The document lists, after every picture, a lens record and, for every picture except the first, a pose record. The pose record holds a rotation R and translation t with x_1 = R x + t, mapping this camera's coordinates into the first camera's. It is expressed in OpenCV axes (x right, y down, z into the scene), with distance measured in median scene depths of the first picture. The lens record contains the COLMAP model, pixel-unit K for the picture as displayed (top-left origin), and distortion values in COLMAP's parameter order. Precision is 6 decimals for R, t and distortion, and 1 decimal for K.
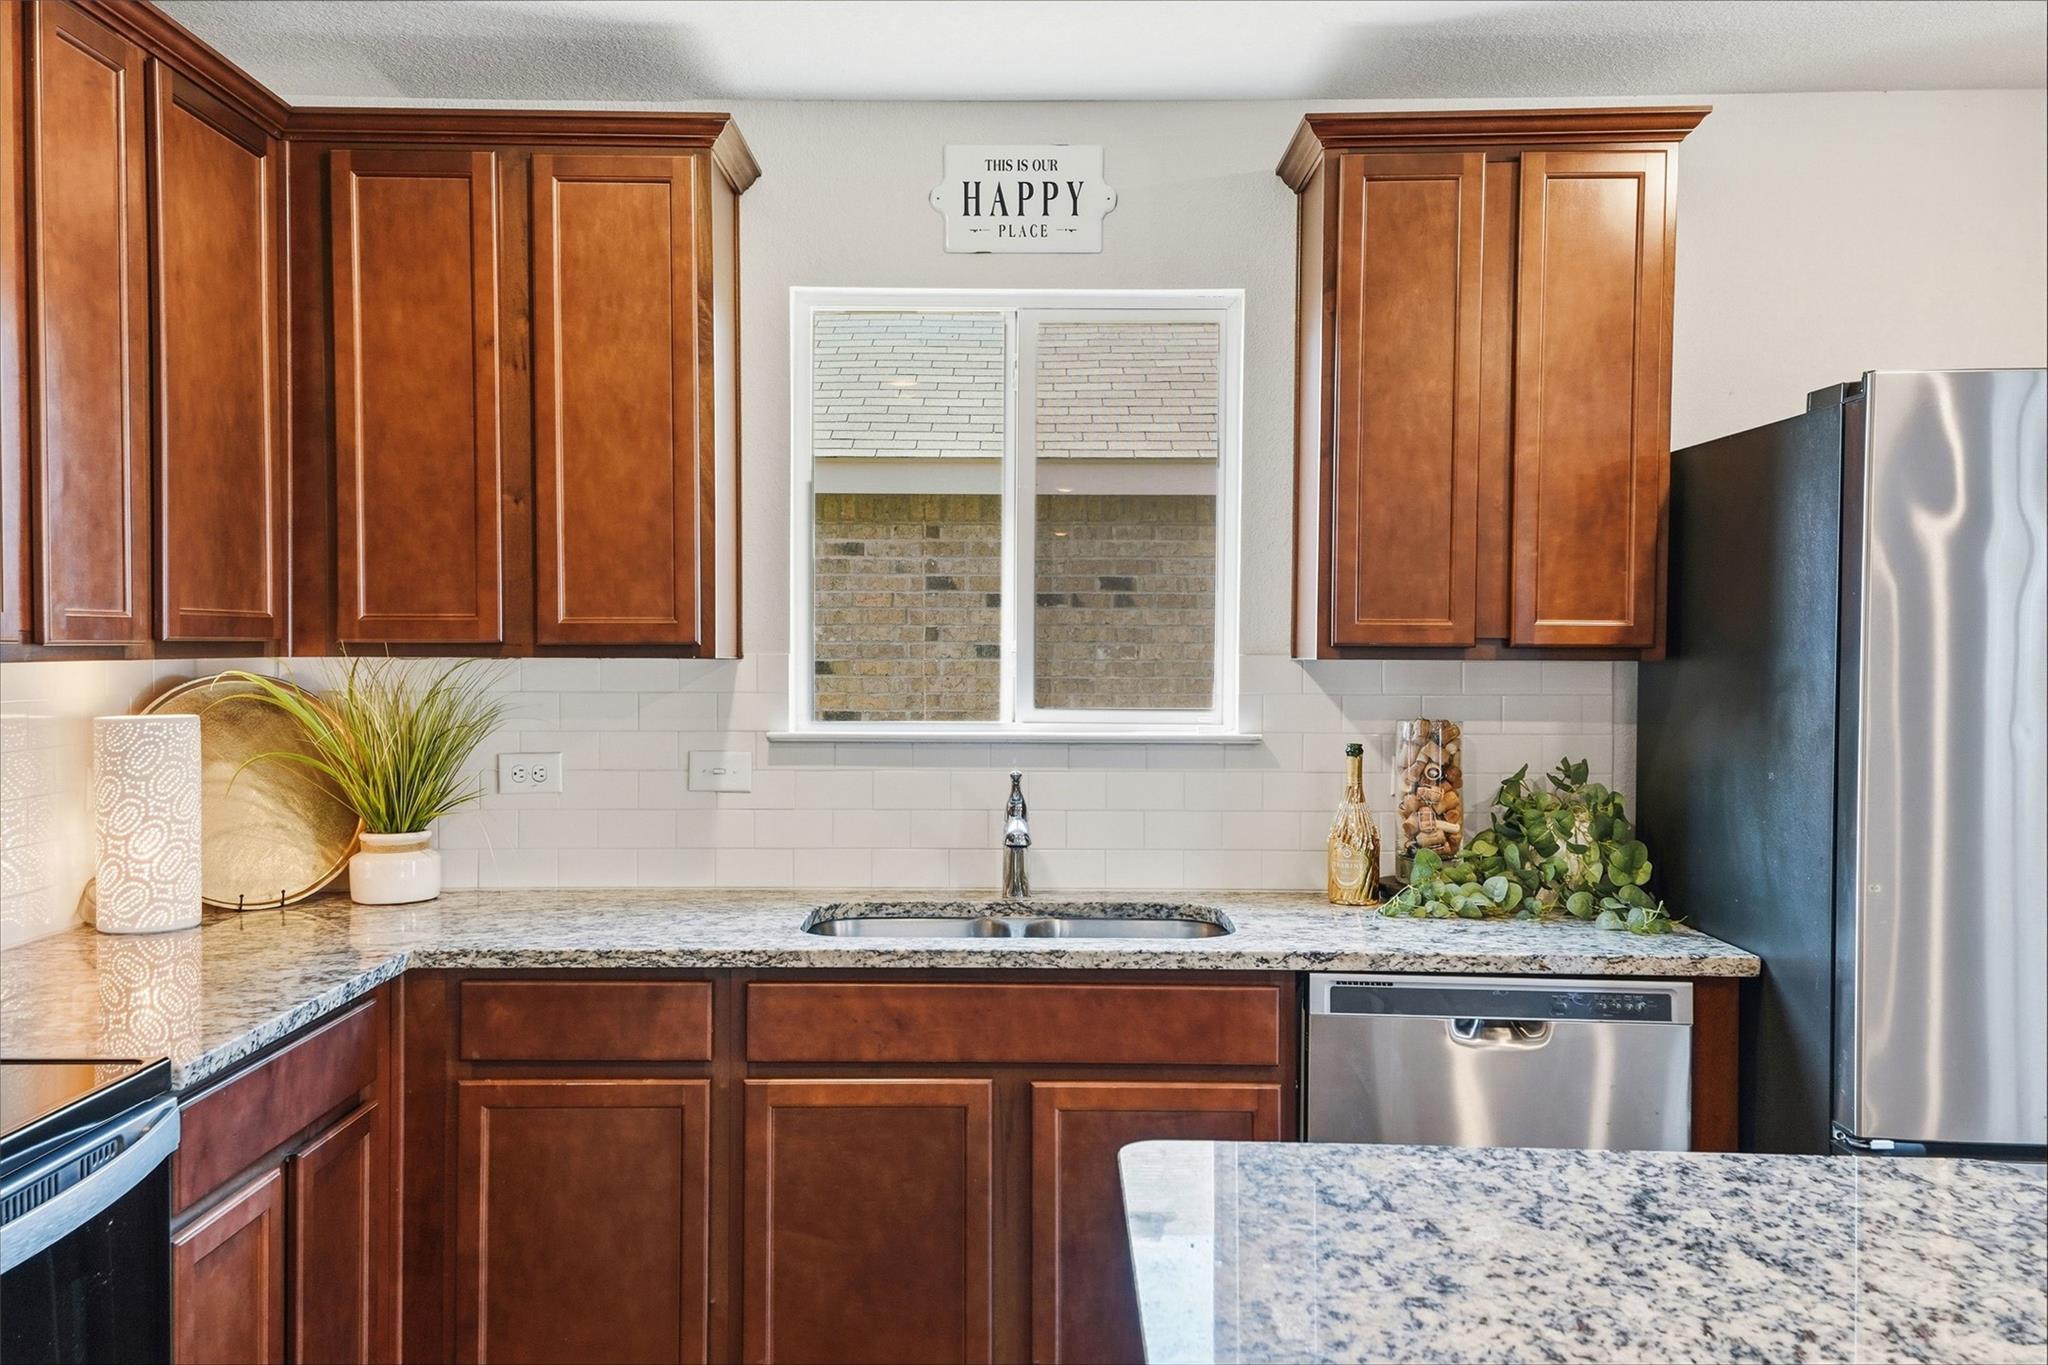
lens RADIAL K [[1752.1, 0, 1024.0], [0, 1752.1, 682.5], [0, 0, 1]] dist [0.112502, -0.002728]
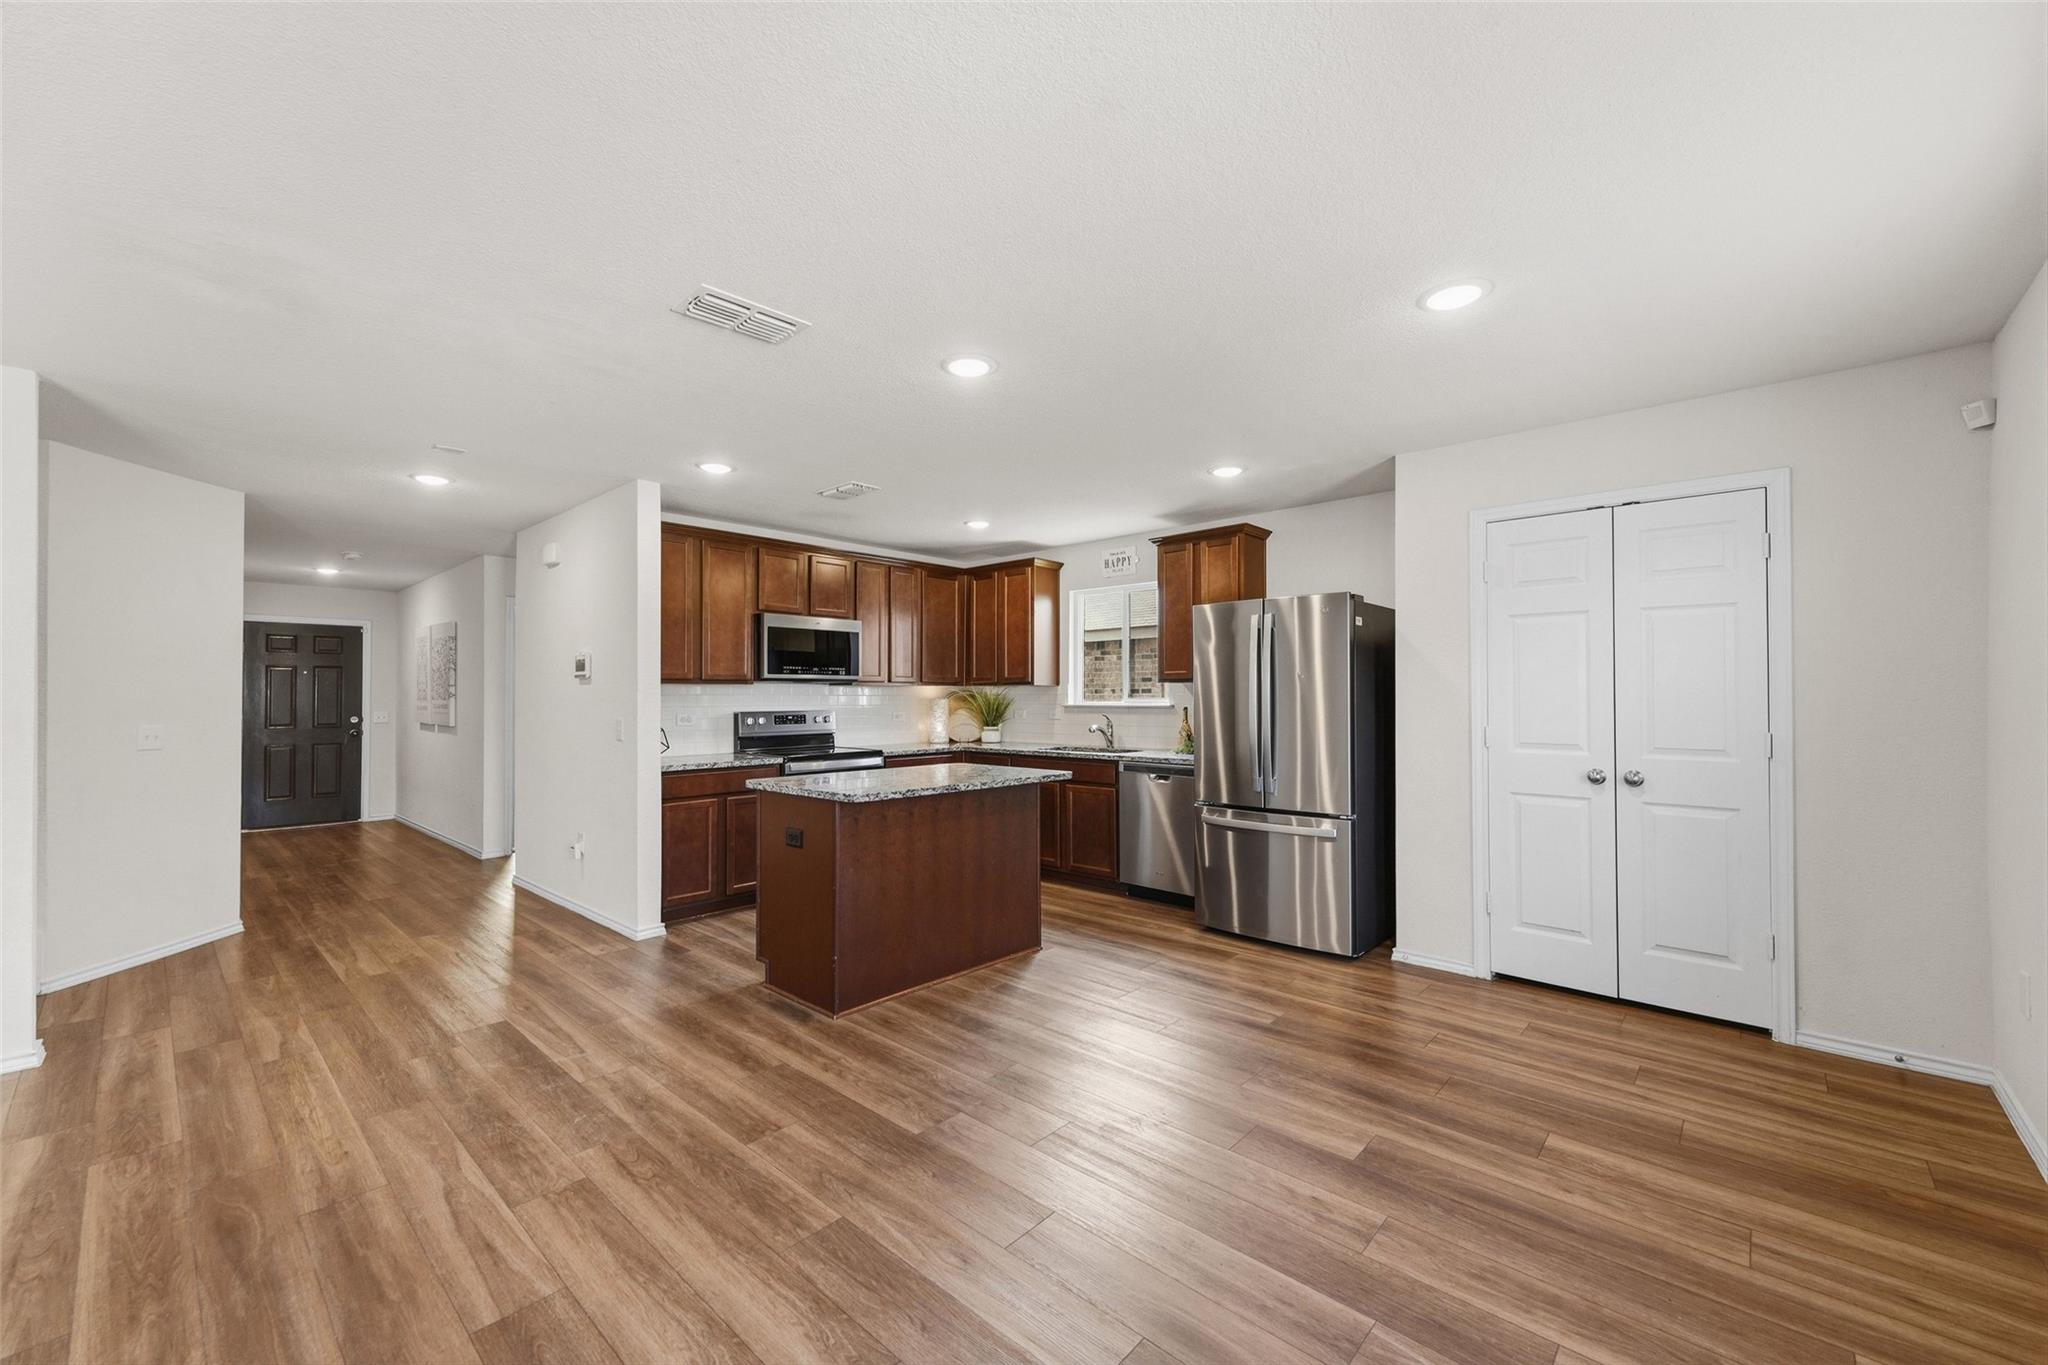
lens RADIAL K [[808.1, 0, 1013.8], [0, 808.1, 688.6], [0, 0, 1]] dist [0.001419, 0.000115]
pose [[0.741345, -0.012478, -0.671008, 1.082645], [-0.009837, 0.999518, -0.029456, 0.052228], [0.671052, 0.028438, 0.740865, -0.455147]]
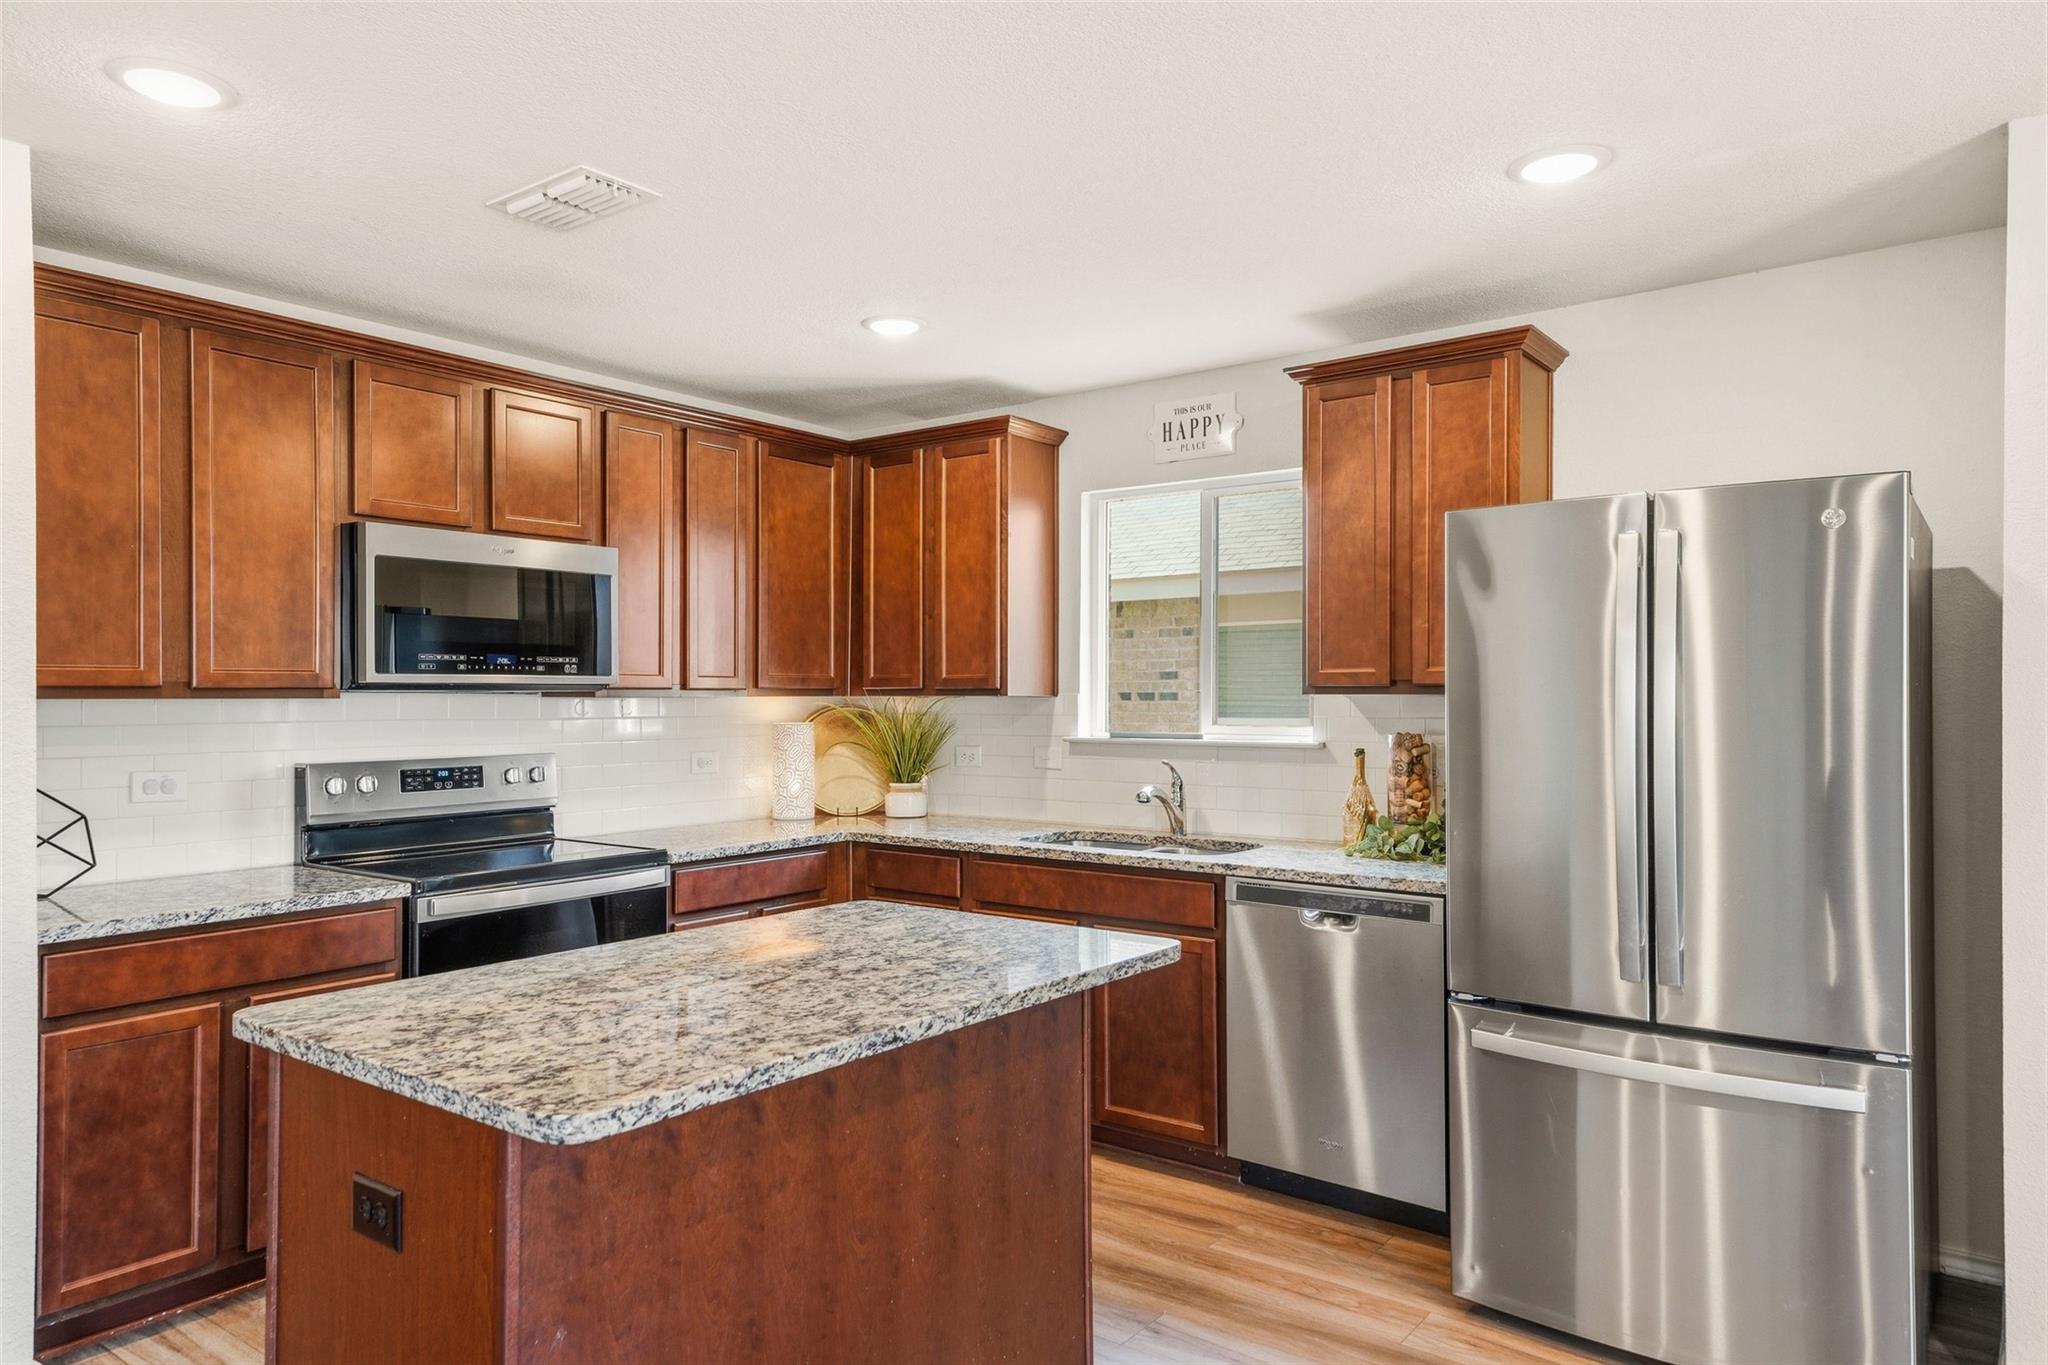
lens RADIAL K [[1327.9, 0, 1014.8], [0, 1327.9, 690.7], [0, 0, 1]] dist [0.050438, -0.000894]
pose [[0.801247, -0.007746, -0.598284, 0.695885], [-0.008853, 0.999653, -0.024798, 0.016512], [0.598269, 0.025166, 0.800900, -0.147862]]
